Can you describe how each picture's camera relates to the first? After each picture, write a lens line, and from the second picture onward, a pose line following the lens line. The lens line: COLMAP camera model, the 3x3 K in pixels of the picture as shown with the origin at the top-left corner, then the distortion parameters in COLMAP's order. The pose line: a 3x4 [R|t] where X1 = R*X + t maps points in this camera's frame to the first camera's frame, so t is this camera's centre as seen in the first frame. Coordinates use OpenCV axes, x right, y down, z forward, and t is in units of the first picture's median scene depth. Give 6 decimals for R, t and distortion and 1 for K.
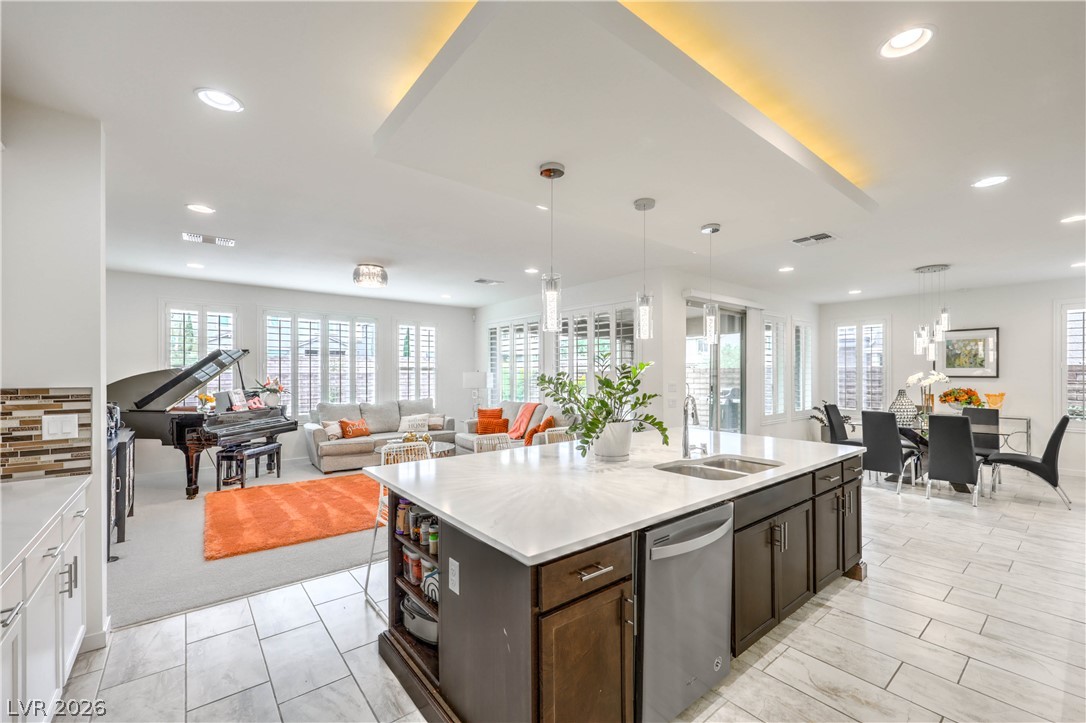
lens RADIAL K [[447.4, 0, 566.2], [0, 447.4, 377.9], [0, 0, 1]] dist [0.013920, -0.000007]
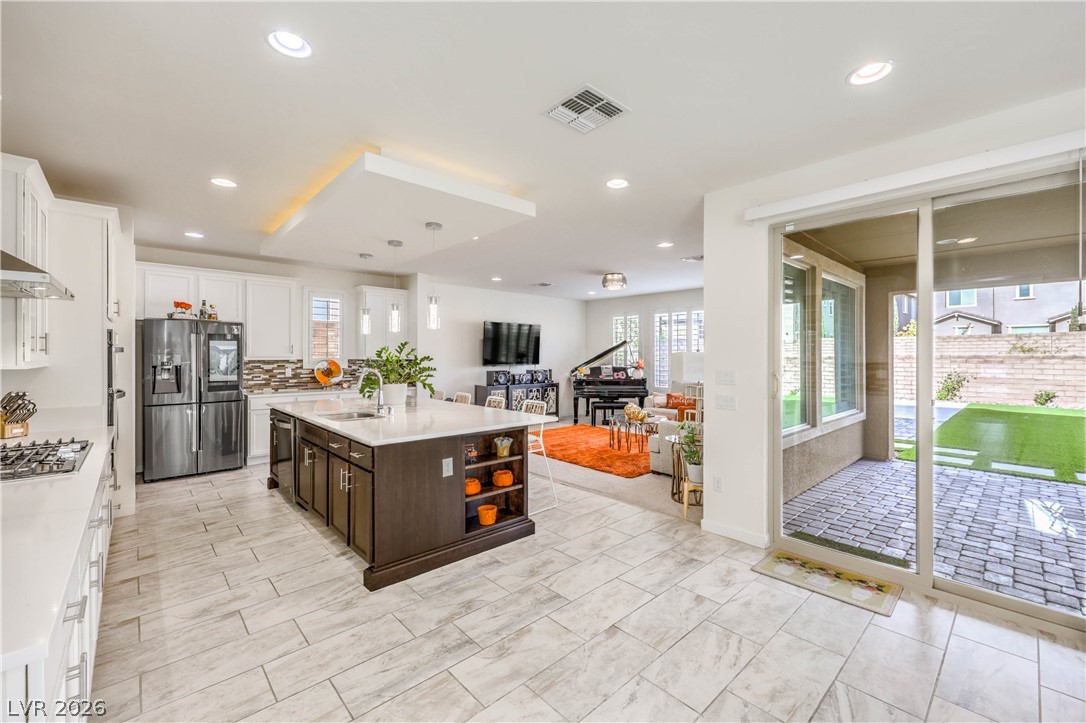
lens RADIAL K [[446.9, 0, 548.3], [0, 446.9, 358.8], [0, 0, 1]] dist [0.002308, 0.000070]
pose [[0.036182, 0.001045, -0.999345, 1.068883], [-0.004475, 0.999990, 0.000883, -0.001521], [0.999335, 0.004440, 0.036186, 0.913747]]
